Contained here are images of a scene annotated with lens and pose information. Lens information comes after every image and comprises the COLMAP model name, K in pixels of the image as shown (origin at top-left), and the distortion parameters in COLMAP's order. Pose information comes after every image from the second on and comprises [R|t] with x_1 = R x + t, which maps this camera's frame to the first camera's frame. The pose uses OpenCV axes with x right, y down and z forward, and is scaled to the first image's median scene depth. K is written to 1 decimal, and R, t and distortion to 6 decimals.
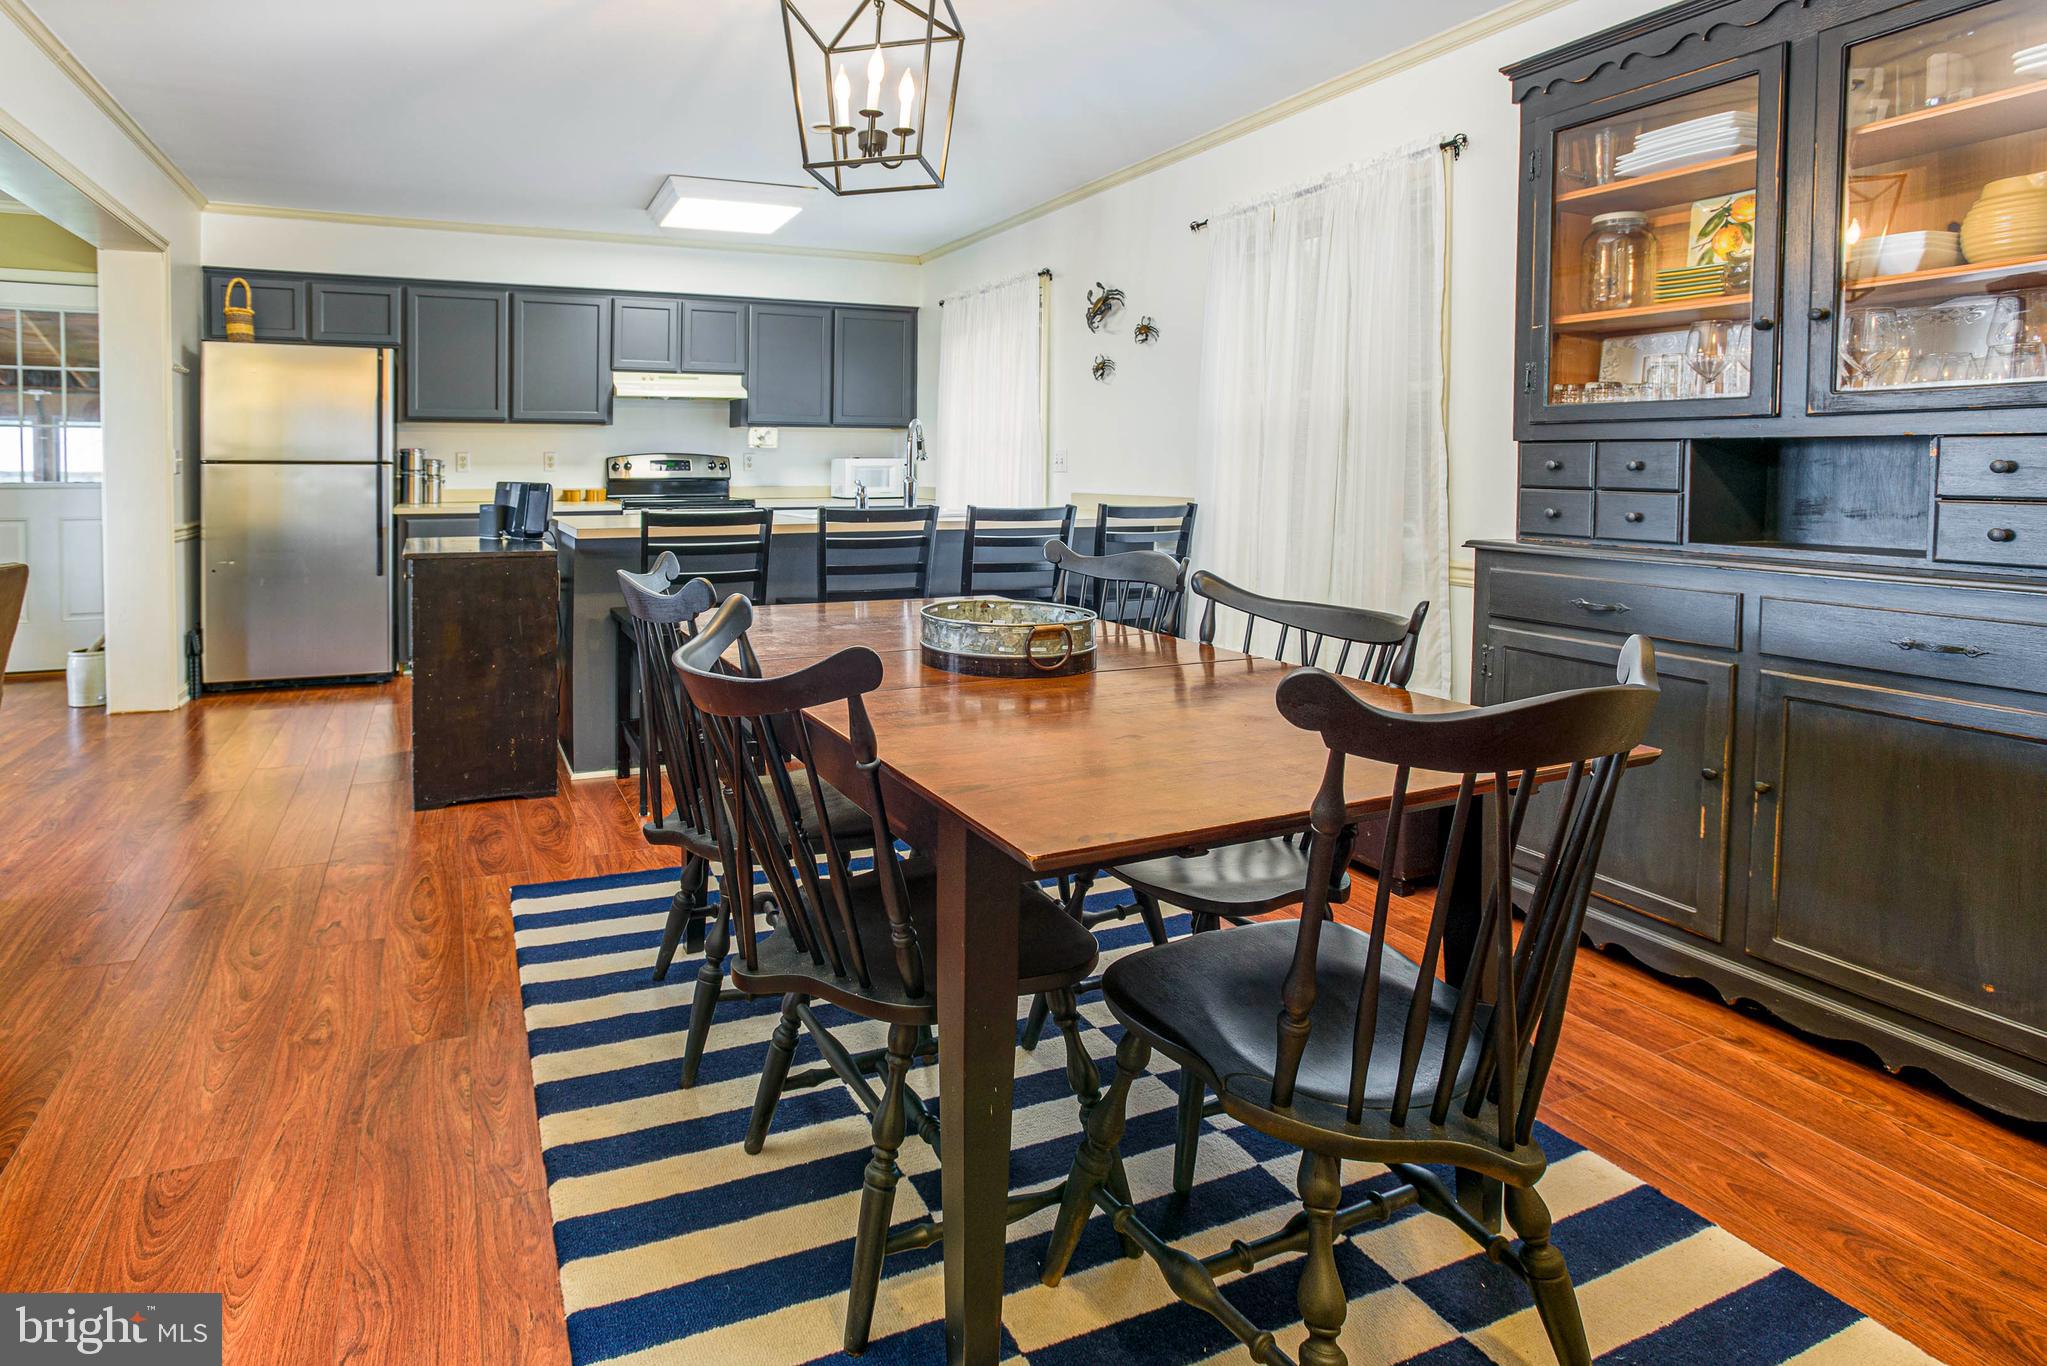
lens RADIAL K [[1031.3, 0, 1023.5], [0, 1031.3, 683.0], [0, 0, 1]] dist [0.000939, 0.000206]
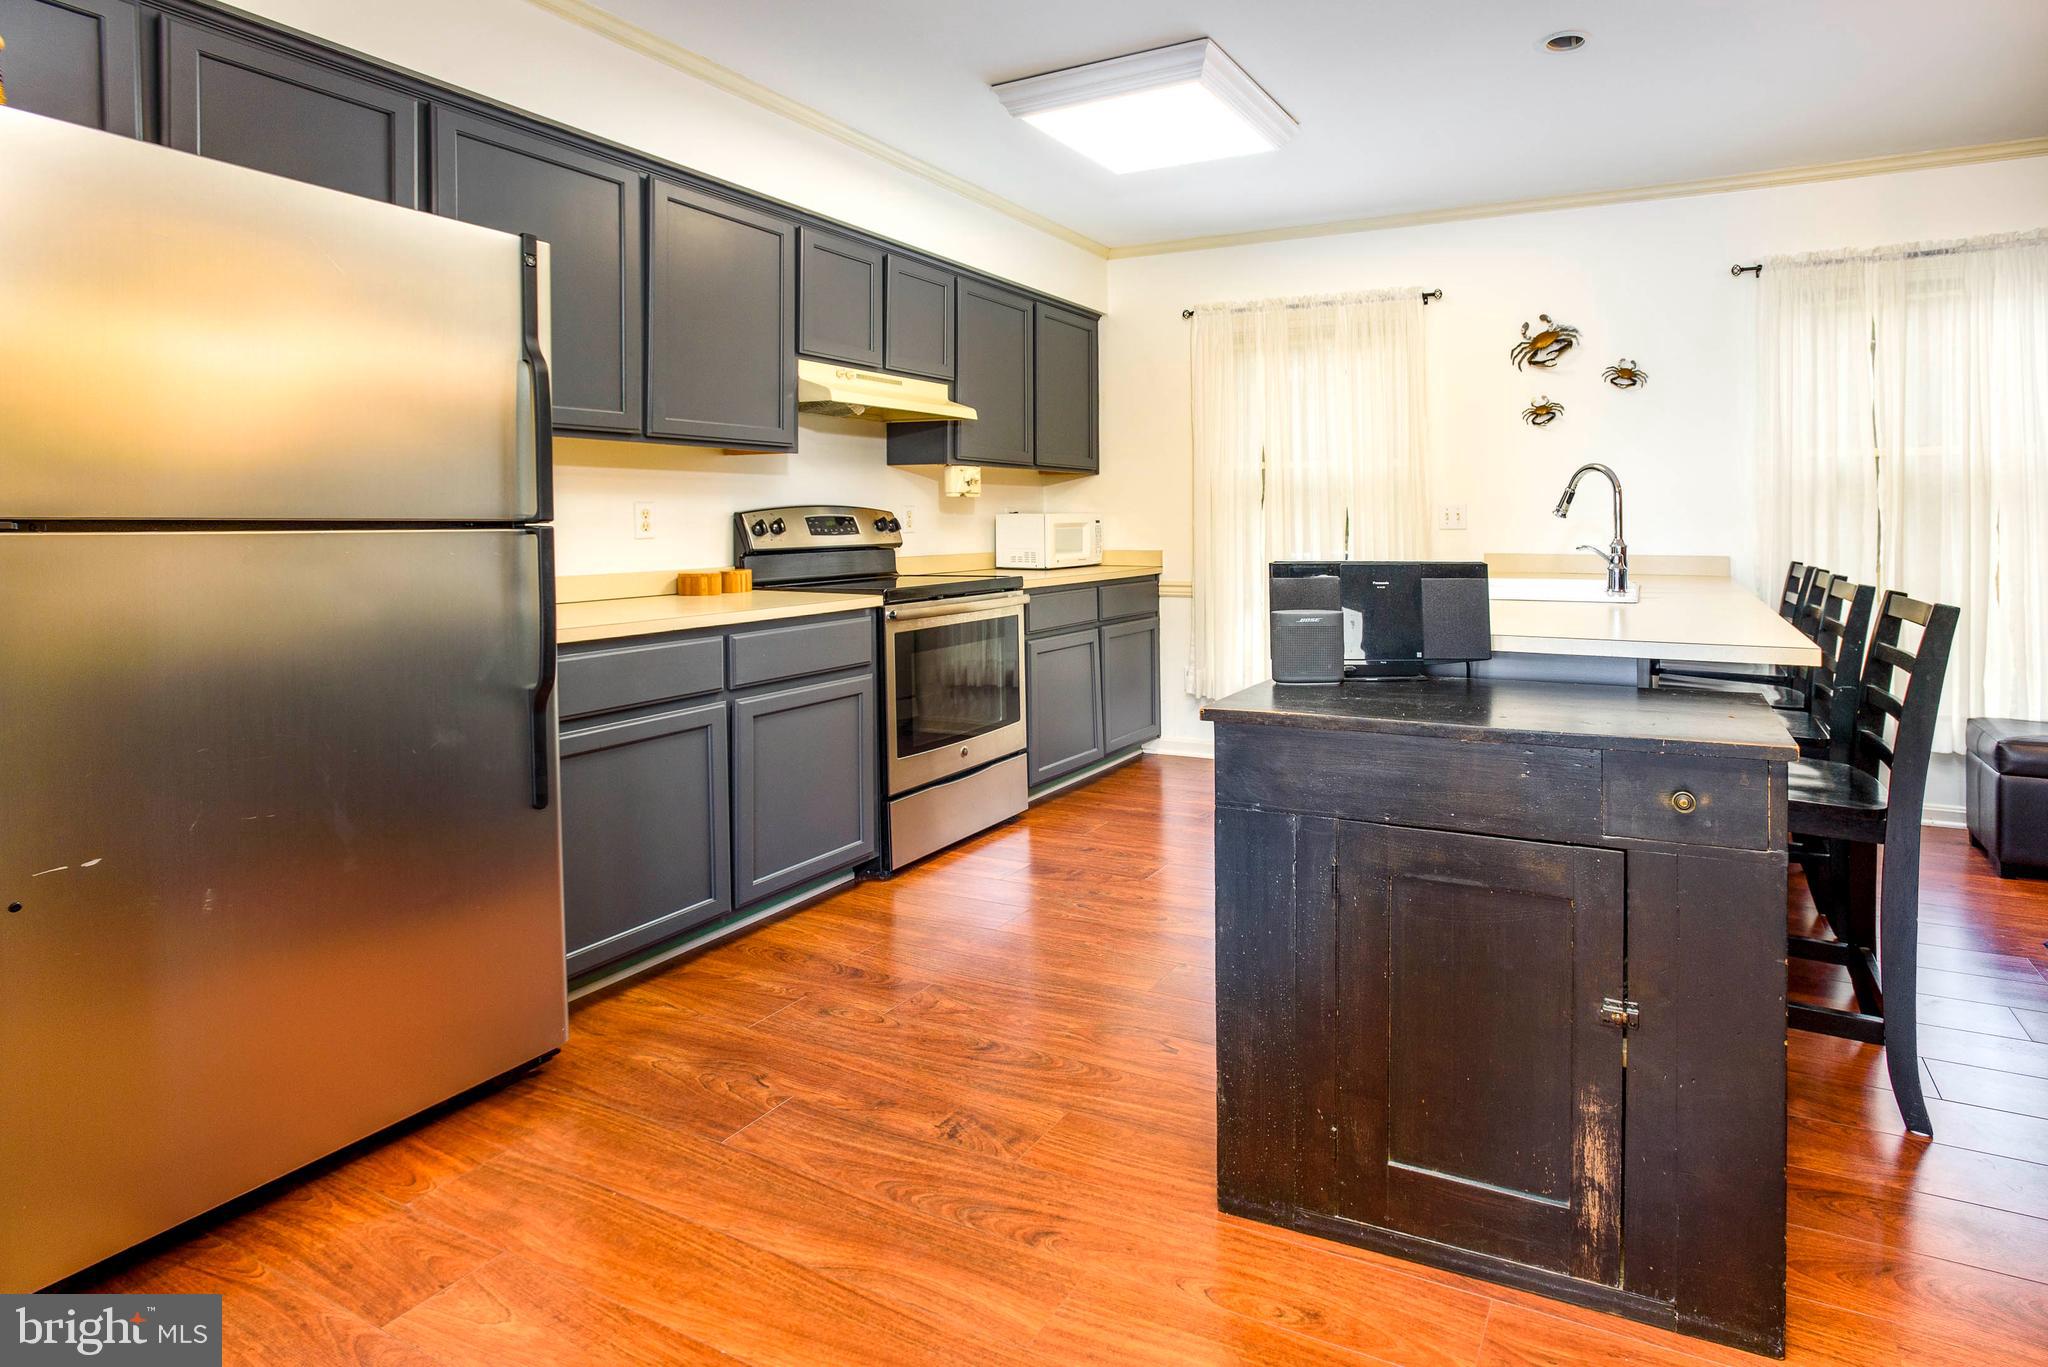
lens RADIAL K [[1031.8, 0, 1024.0], [0, 1031.8, 683.5], [0, 0, 1]] dist [0.000939, 0.000206]
pose [[0.753633, -0.106995, 0.648528, -0.684310], [0.138198, 0.990401, 0.002802, -0.113913], [-0.642602, 0.087514, 0.761185, 0.514555]]
